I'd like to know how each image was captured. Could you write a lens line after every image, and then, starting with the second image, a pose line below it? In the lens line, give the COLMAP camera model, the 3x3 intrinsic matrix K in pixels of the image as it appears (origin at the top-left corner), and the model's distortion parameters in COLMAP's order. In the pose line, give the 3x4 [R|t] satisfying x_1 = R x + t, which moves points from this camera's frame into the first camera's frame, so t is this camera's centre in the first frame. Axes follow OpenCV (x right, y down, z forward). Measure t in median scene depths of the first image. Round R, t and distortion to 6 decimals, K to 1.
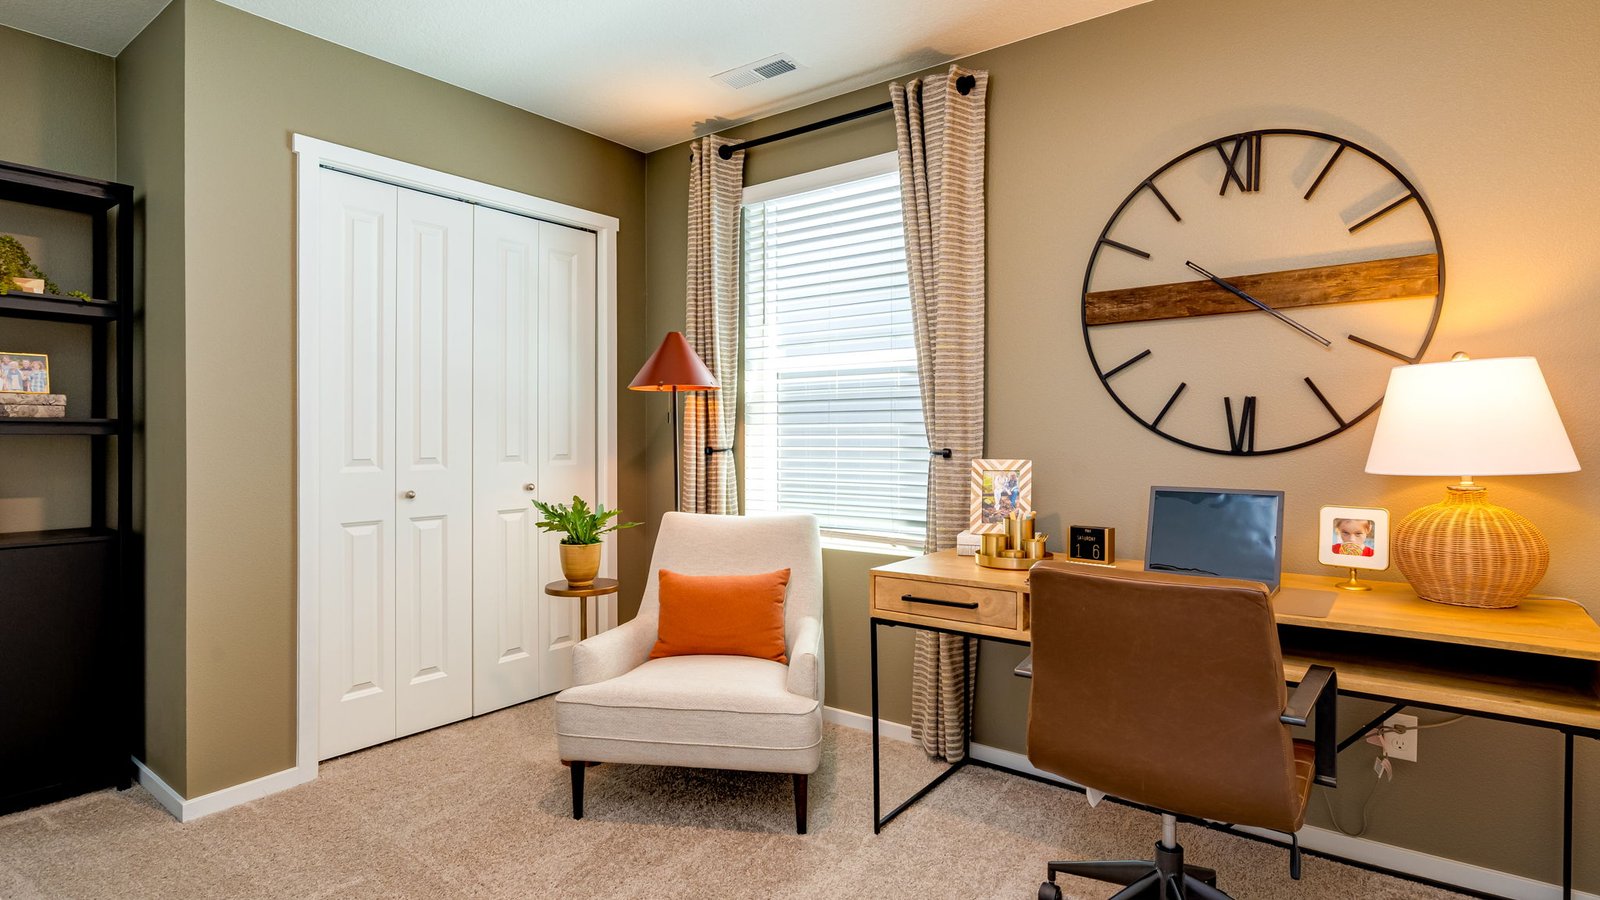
lens RADIAL K [[834.7, 0, 805.9], [0, 834.7, 446.4], [0, 0, 1]] dist [0.001045, 0.003081]
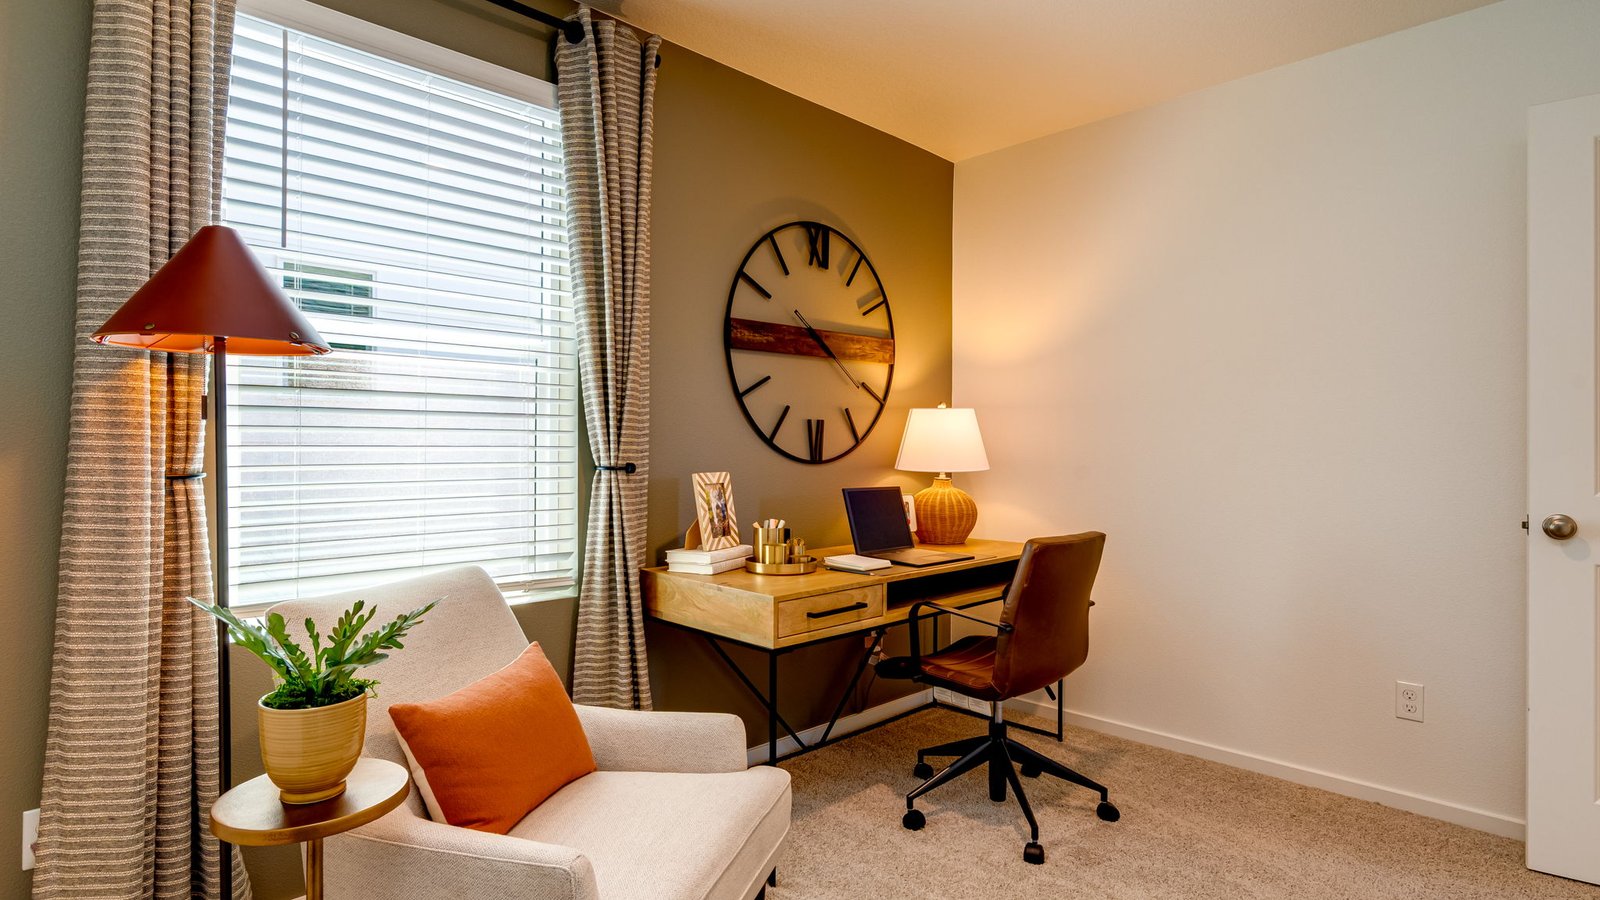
lens RADIAL K [[834.7, 0, 805.7], [0, 834.7, 448.0], [0, 0, 1]] dist [0.001045, 0.003081]
pose [[0.135854, 0.001202, 0.990728, -0.740961], [0.009457, 0.999952, -0.002510, -0.009409], [-0.990684, 0.009710, 0.135837, 0.768576]]
